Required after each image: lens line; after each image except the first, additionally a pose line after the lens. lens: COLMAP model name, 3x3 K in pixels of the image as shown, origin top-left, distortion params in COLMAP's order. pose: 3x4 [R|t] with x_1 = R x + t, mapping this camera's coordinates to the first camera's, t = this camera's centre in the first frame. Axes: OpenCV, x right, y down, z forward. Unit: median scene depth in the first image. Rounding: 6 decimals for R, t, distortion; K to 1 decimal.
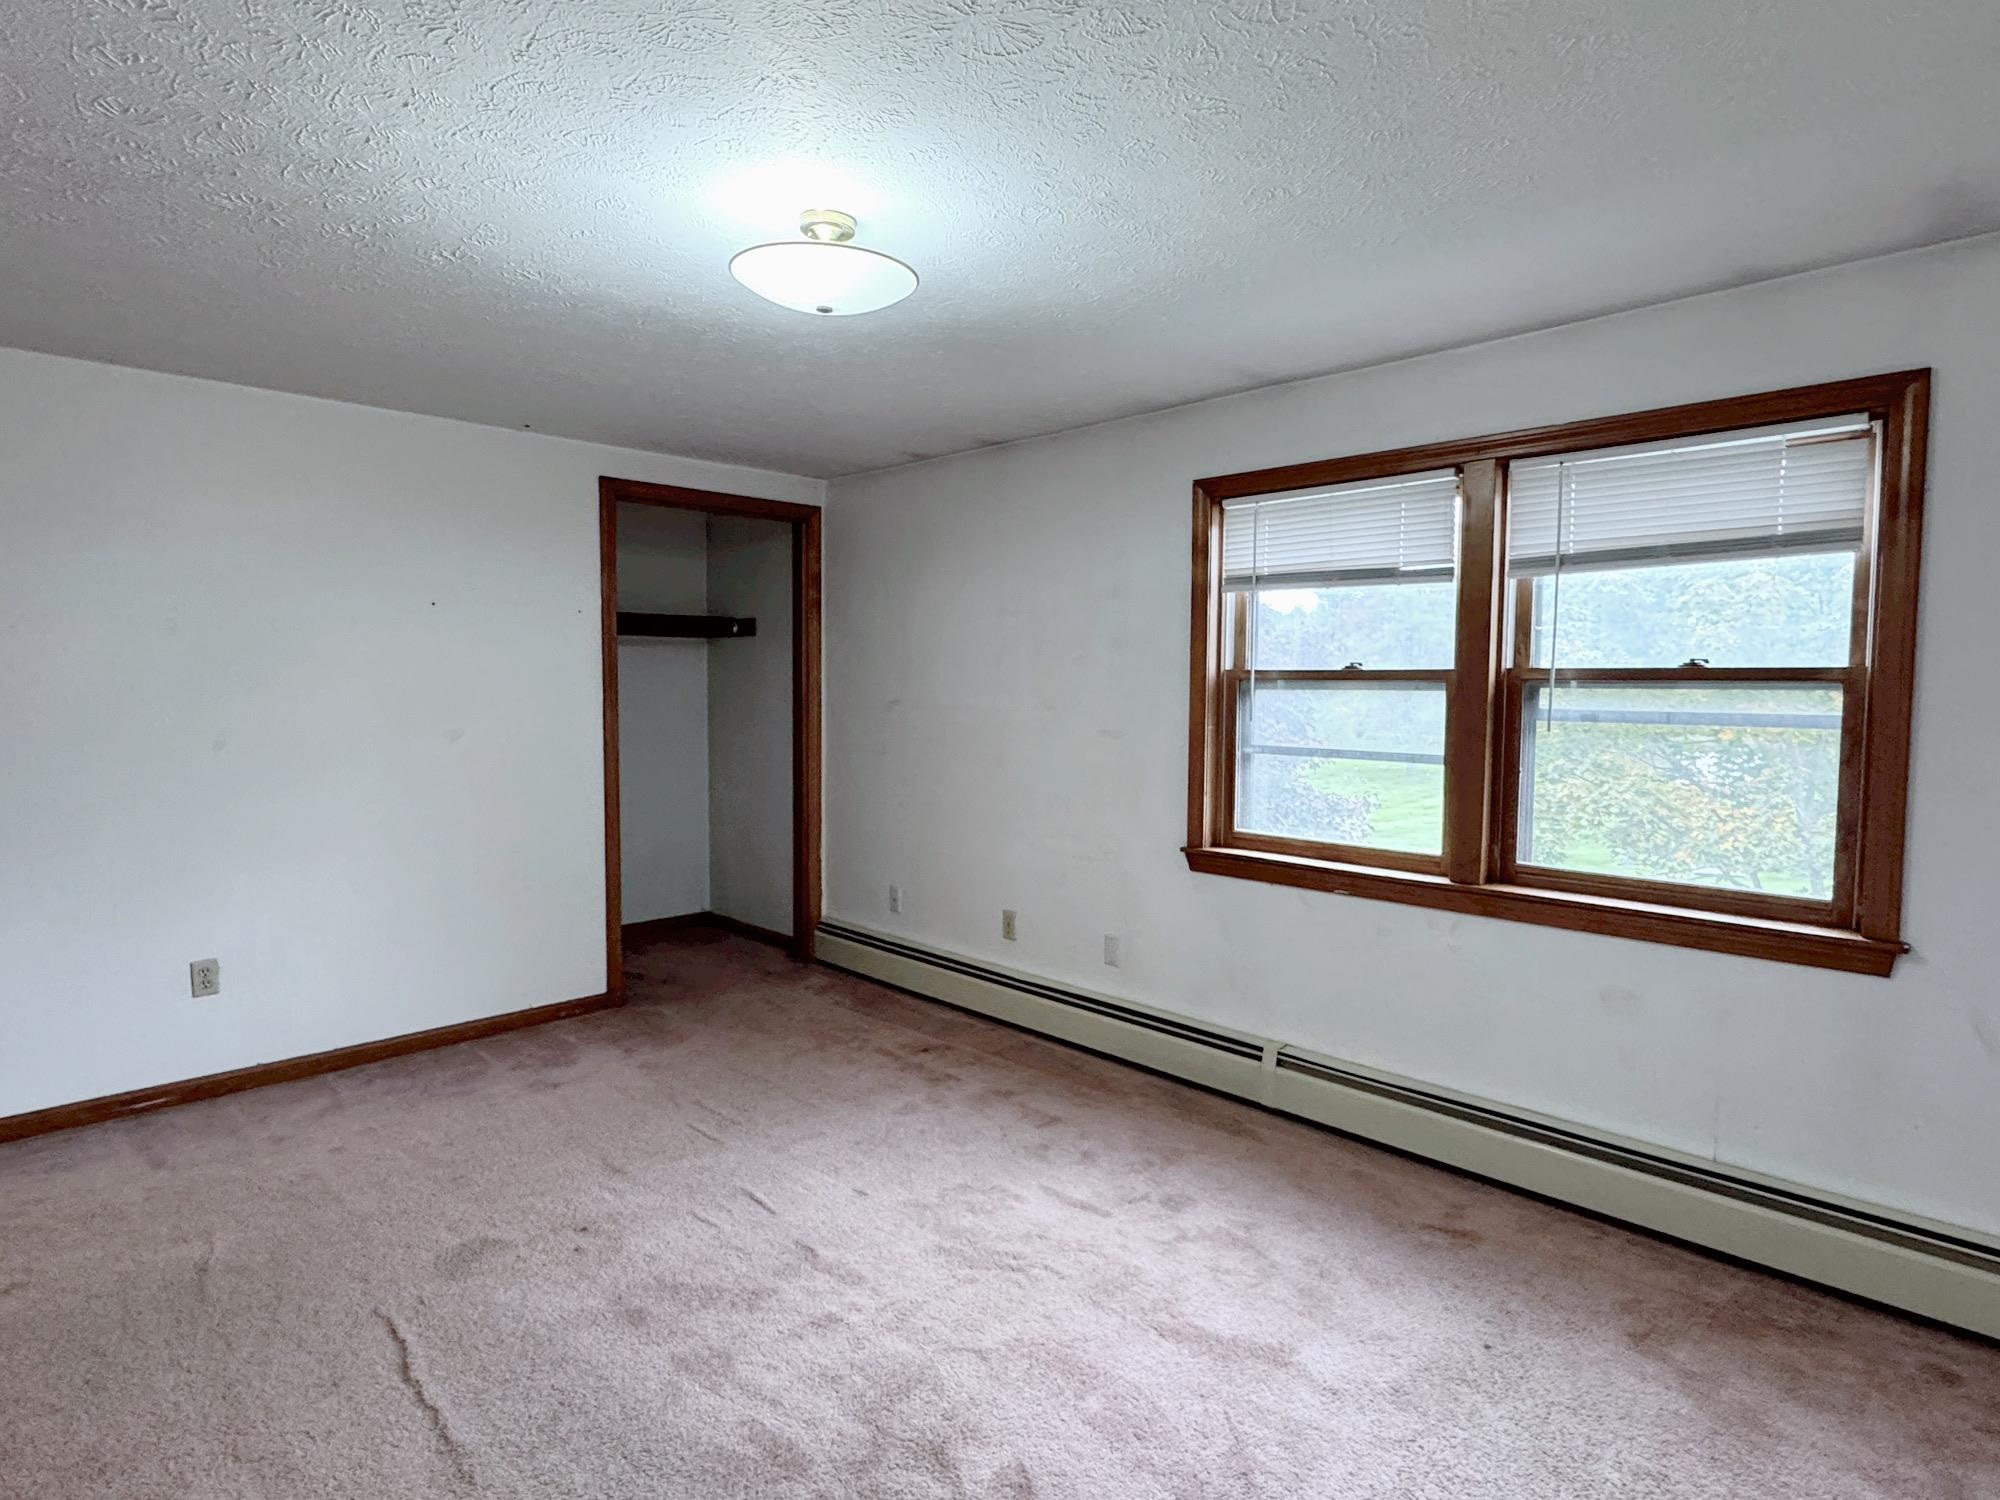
lens RADIAL K [[1121.7, 0, 978.7], [0, 1121.7, 773.2], [0, 0, 1]] dist [0.014067, -0.001132]
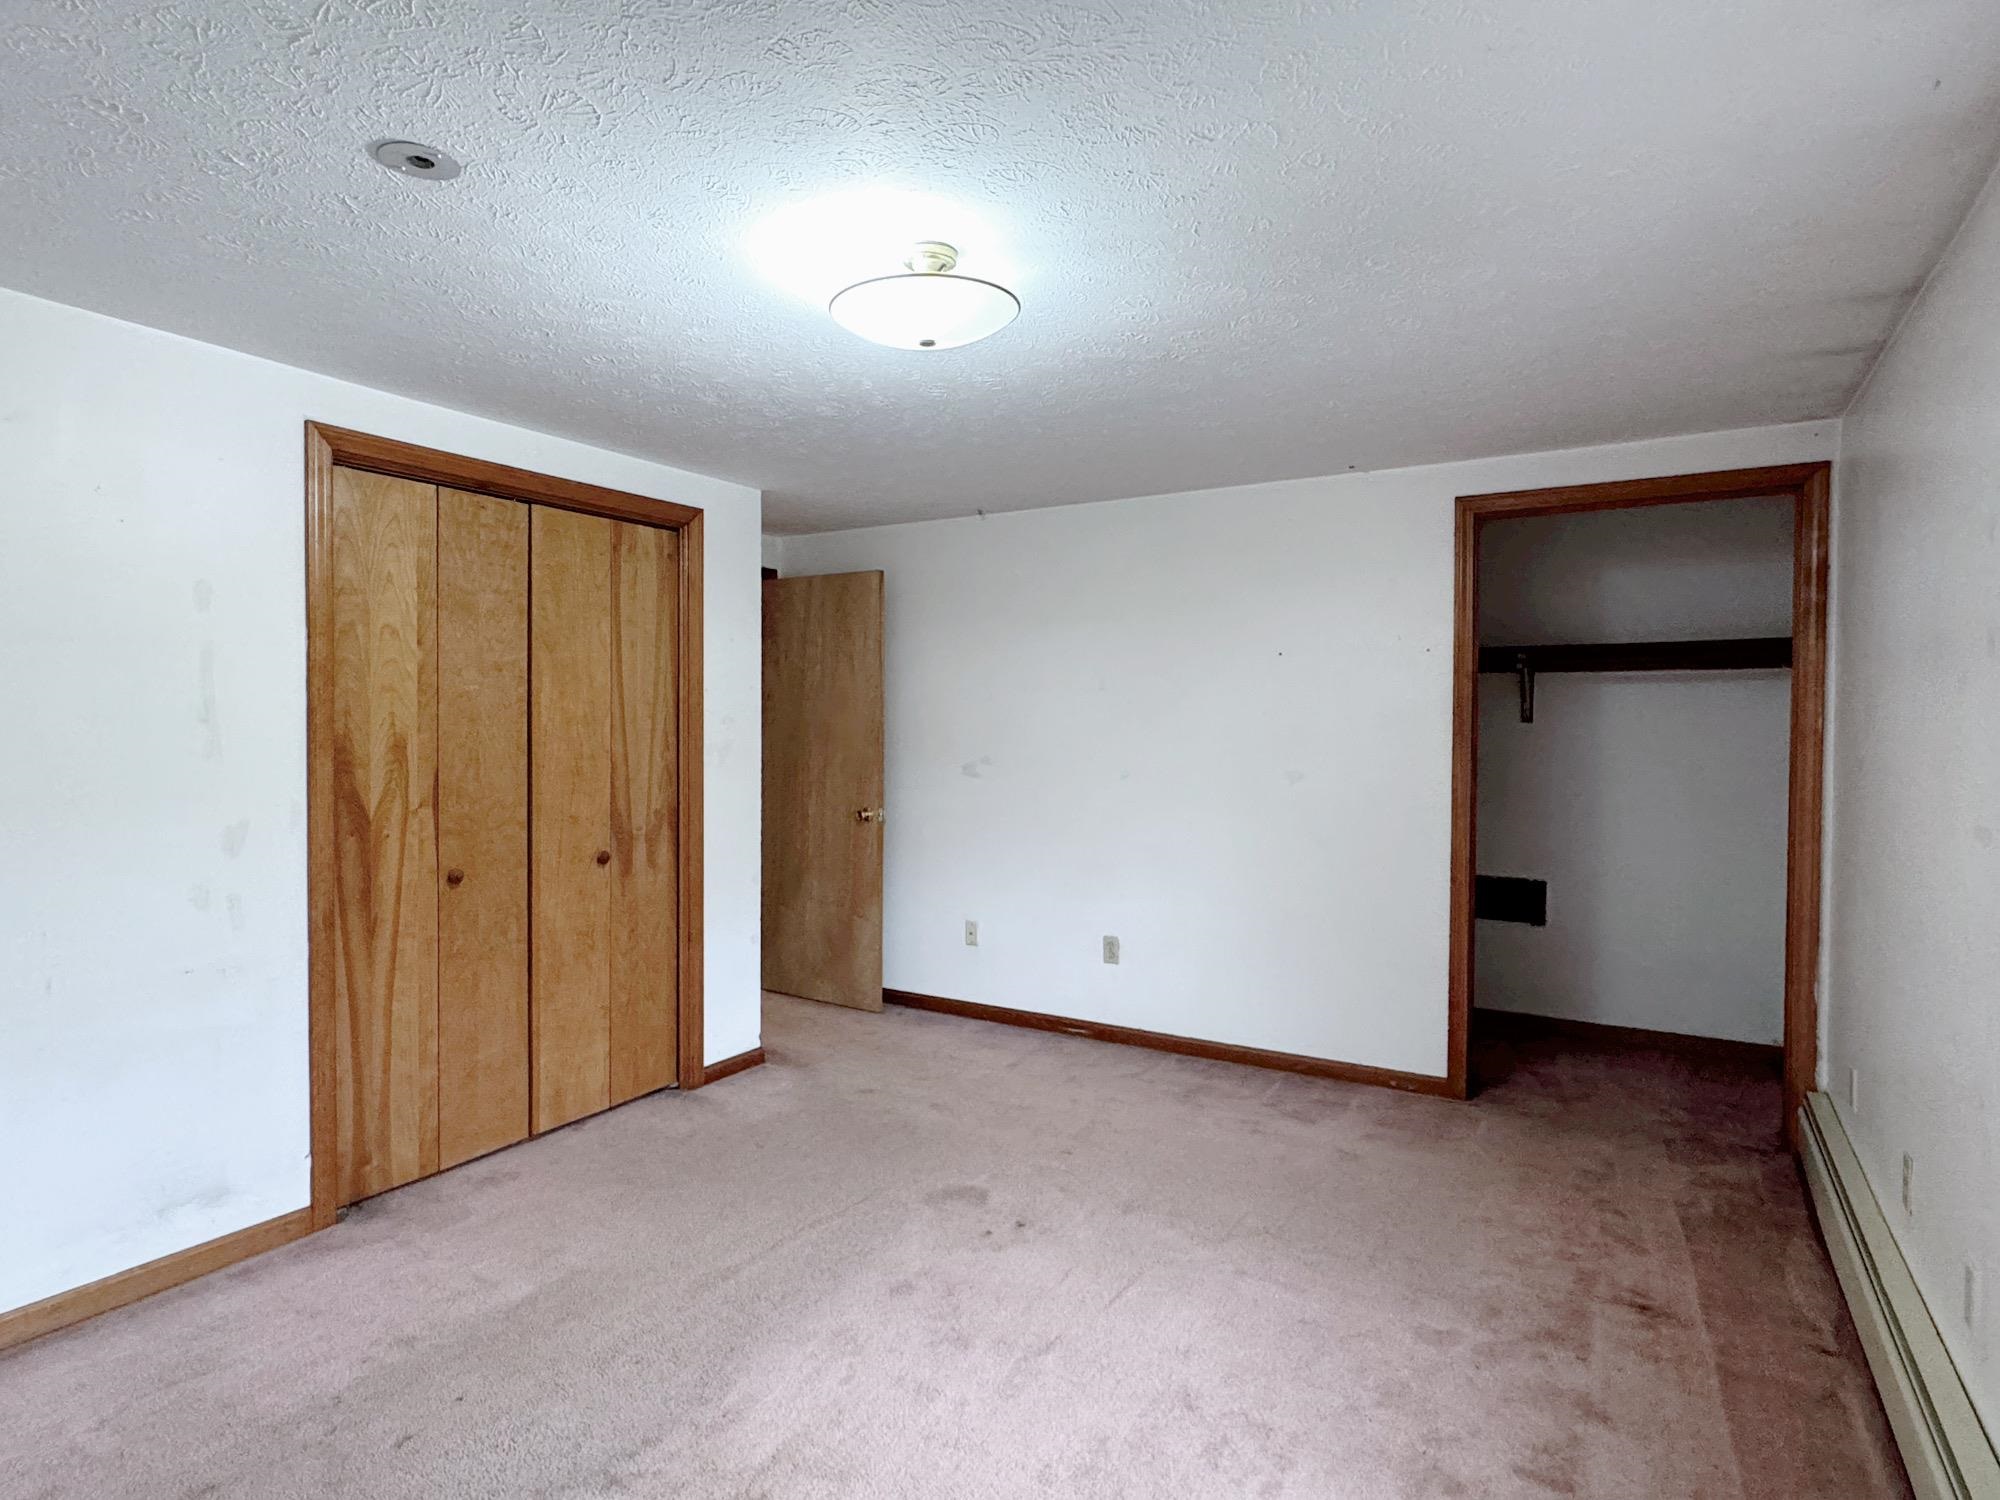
lens RADIAL K [[1121.7, 0, 1019.3], [0, 1121.7, 758.7], [0, 0, 1]] dist [0.014067, -0.001132]
pose [[0.225200, 0.025224, -0.973986, 0.523715], [-0.078147, 0.996912, 0.007749, -0.040499], [0.971174, 0.074369, 0.226476, 0.537540]]
